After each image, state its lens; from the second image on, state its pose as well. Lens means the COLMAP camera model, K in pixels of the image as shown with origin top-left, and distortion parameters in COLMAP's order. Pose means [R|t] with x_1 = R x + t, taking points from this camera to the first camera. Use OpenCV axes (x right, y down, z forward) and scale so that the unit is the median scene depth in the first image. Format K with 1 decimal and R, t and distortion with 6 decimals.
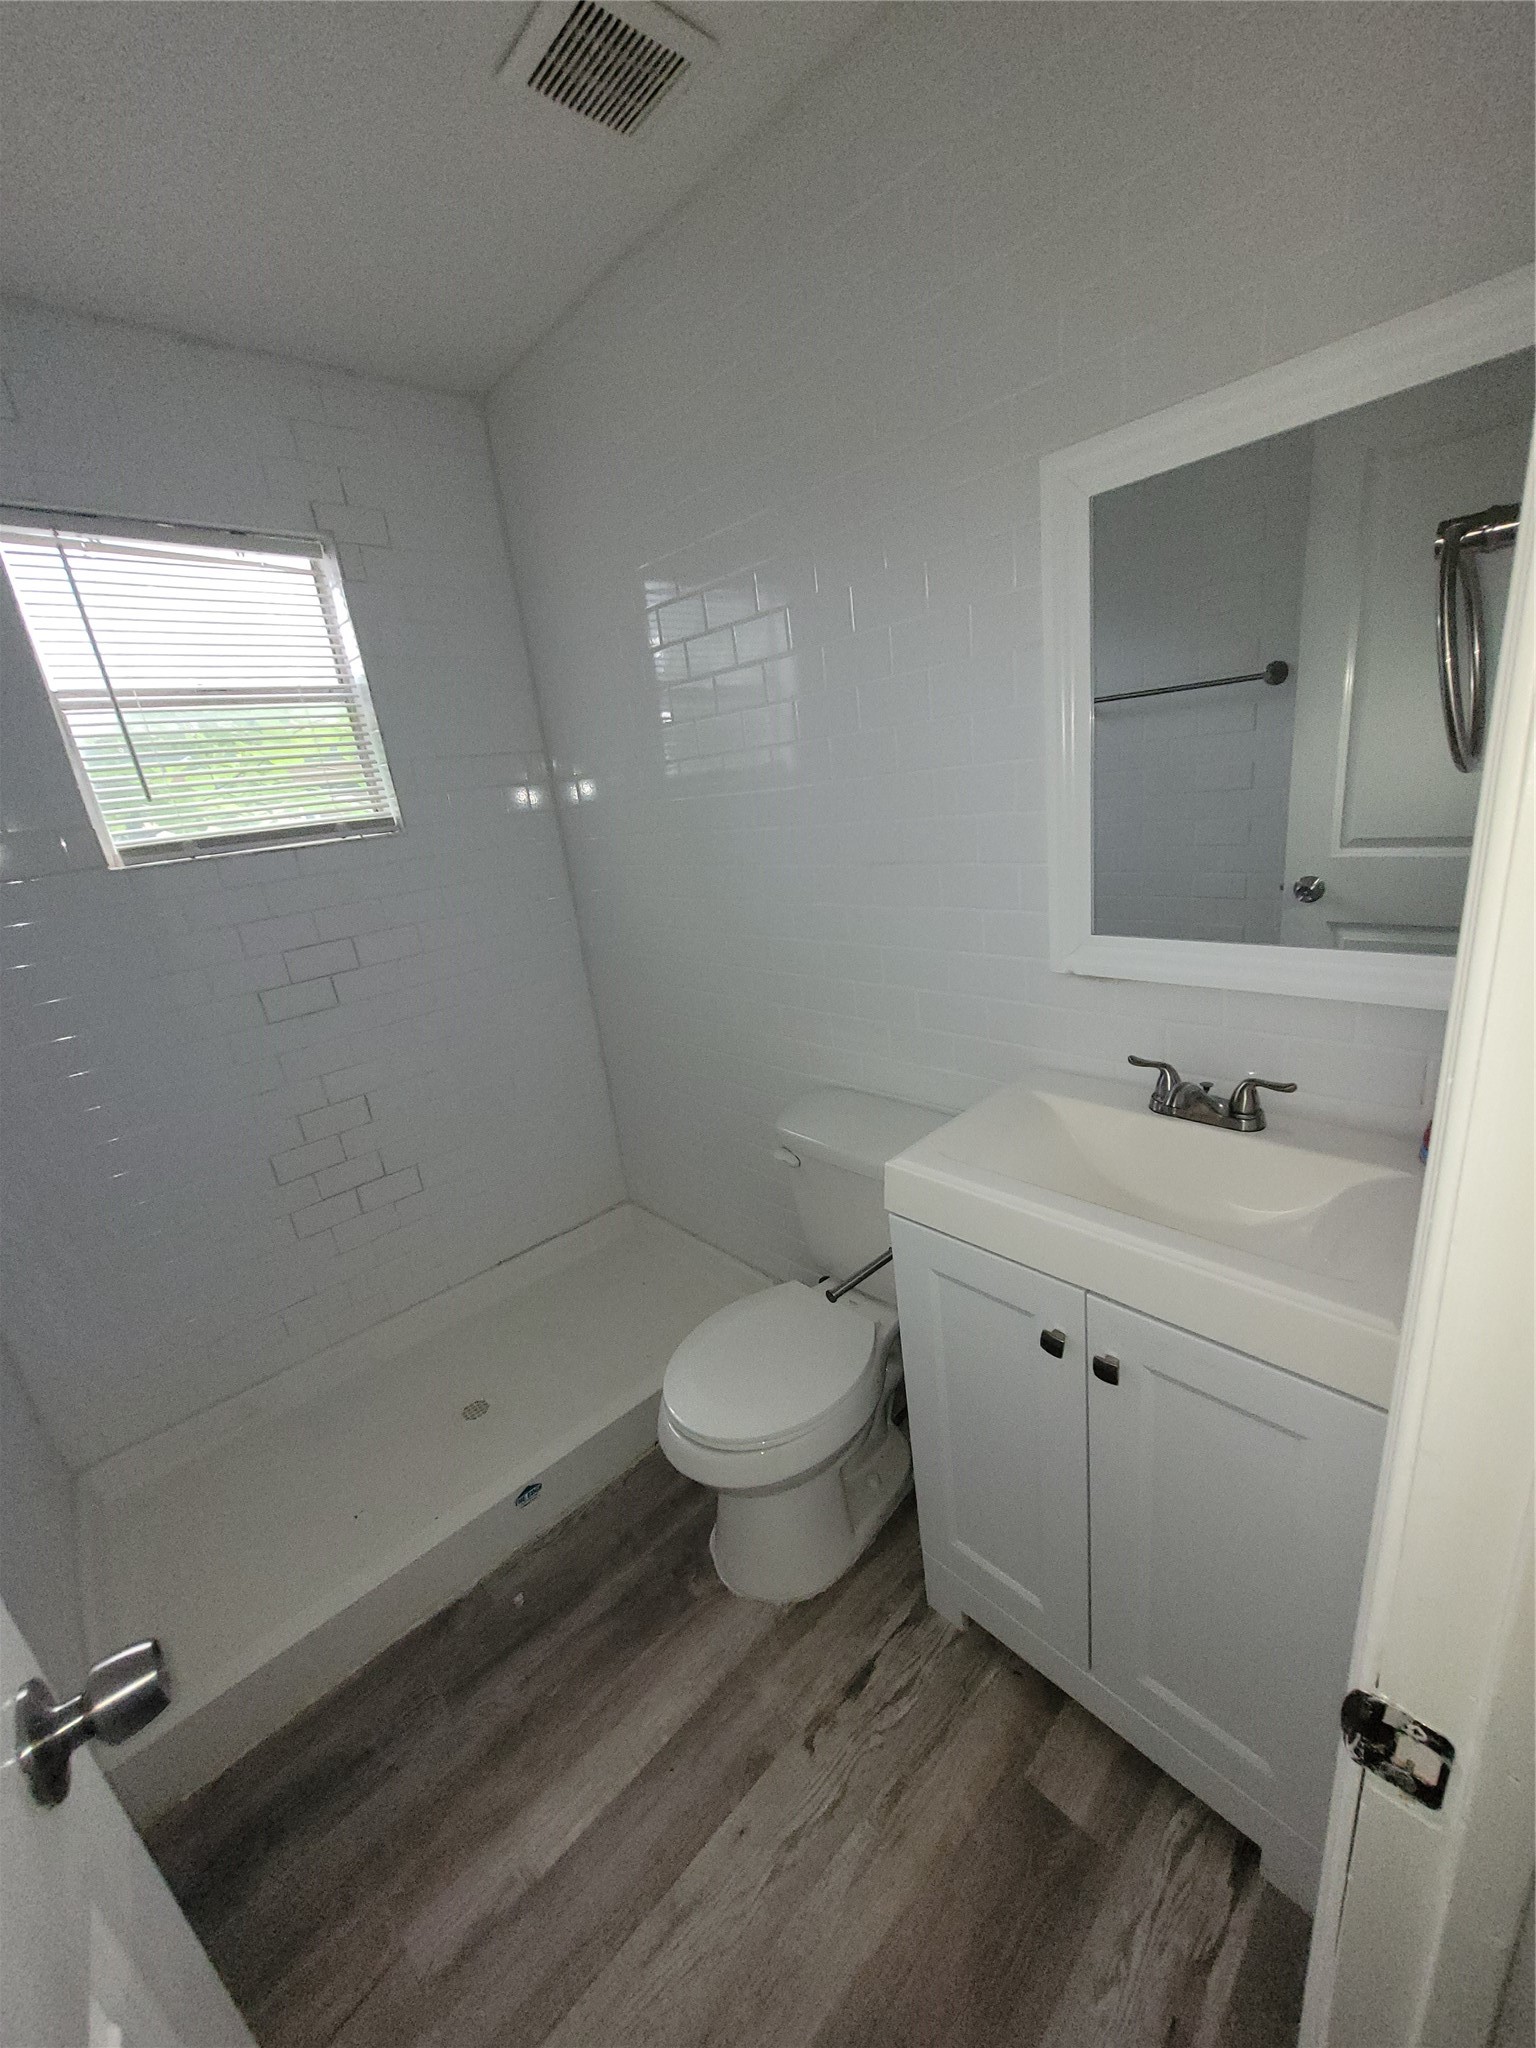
lens RADIAL K [[795.7, 0, 779.4], [0, 795.7, 1022.2], [0, 0, 1]] dist [0.000005, -0.000134]
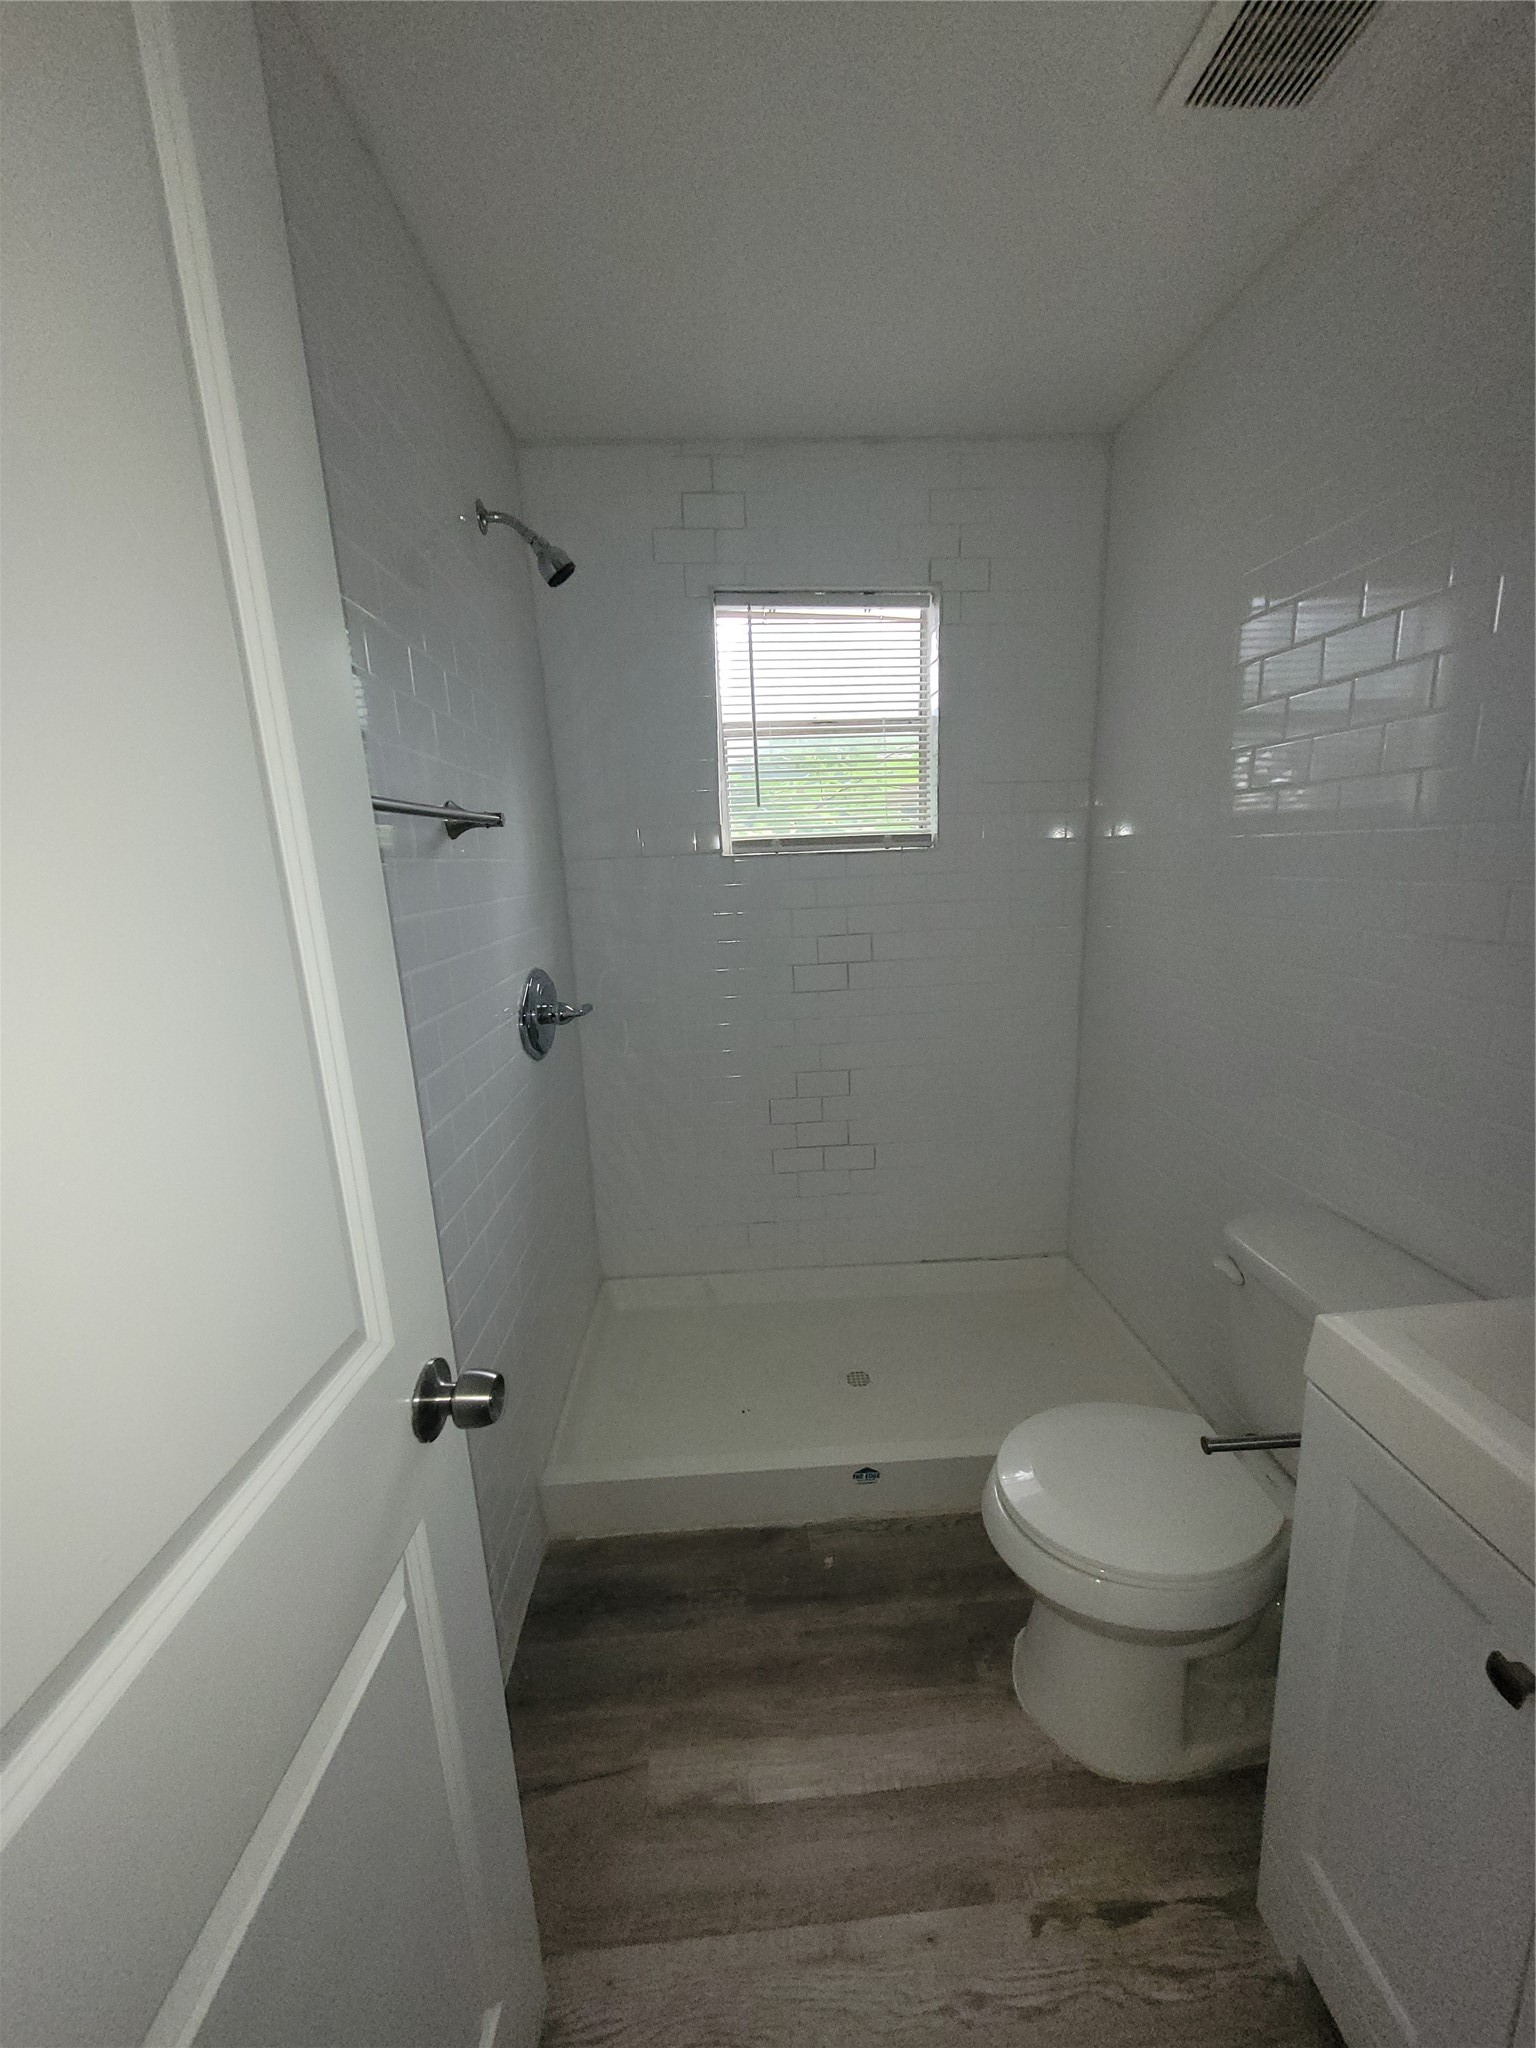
lens RADIAL K [[795.7, 0, 779.4], [0, 795.7, 1022.2], [0, 0, 1]] dist [0.000005, -0.000134]
pose [[0.763689, 0.217733, -0.607760, 0.109485], [-0.239724, 0.969742, 0.046188, -0.006570], [0.599427, 0.110421, 0.792777, 0.037247]]
